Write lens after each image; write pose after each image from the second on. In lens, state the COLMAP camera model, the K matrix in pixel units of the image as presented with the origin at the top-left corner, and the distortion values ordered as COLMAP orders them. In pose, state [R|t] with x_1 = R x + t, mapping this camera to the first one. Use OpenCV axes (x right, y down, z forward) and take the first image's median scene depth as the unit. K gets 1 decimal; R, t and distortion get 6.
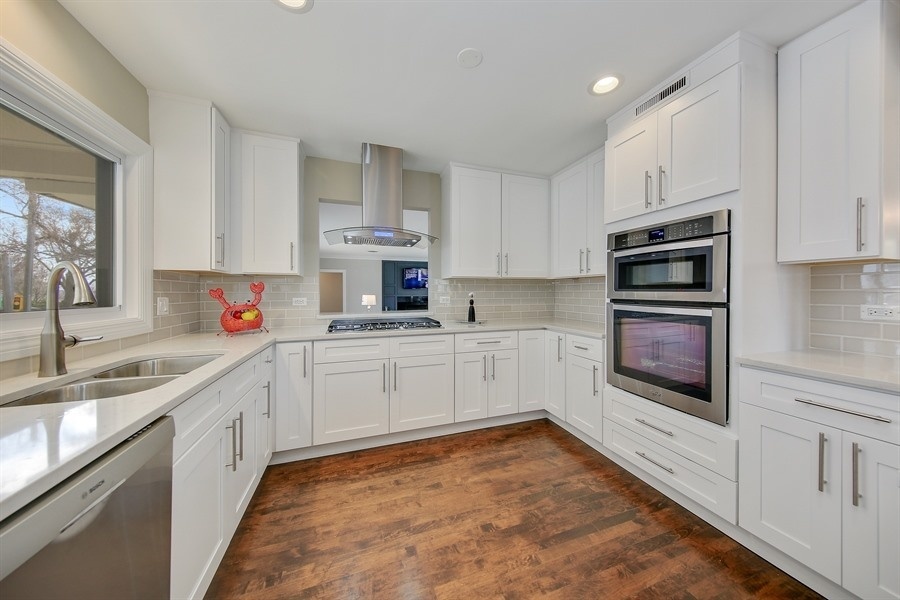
lens RADIAL K [[292.5, 0, 445.5], [0, 292.5, 296.5], [0, 0, 1]] dist [0.000633, 0.000124]
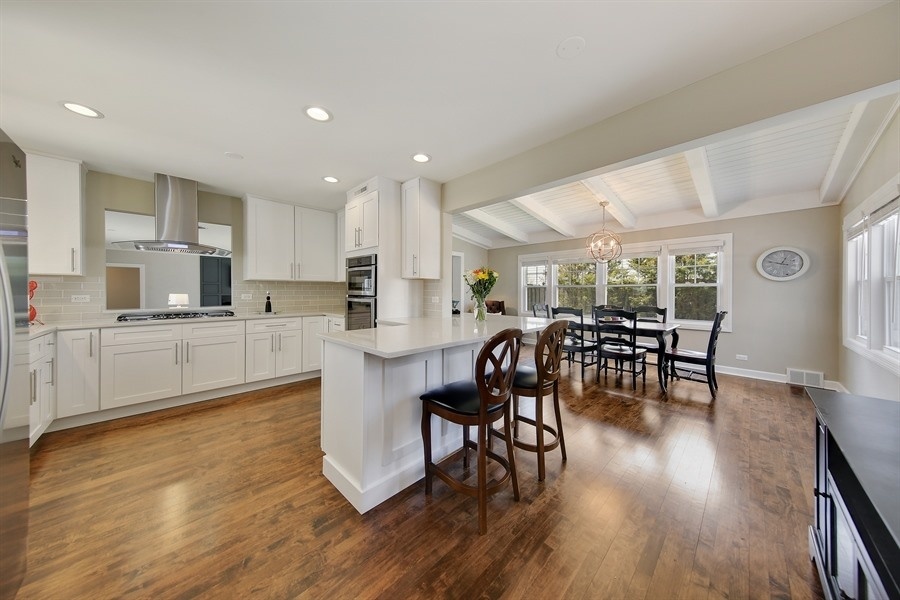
lens RADIAL K [[292.5, 0, 459.6], [0, 292.5, 295.7], [0, 0, 1]] dist [0.000633, 0.000124]
pose [[0.885588, -0.002882, 0.464462, 0.302057], [0.002309, 0.999996, 0.001804, 0.009643], [-0.464465, -0.000525, 0.885591, -0.758406]]
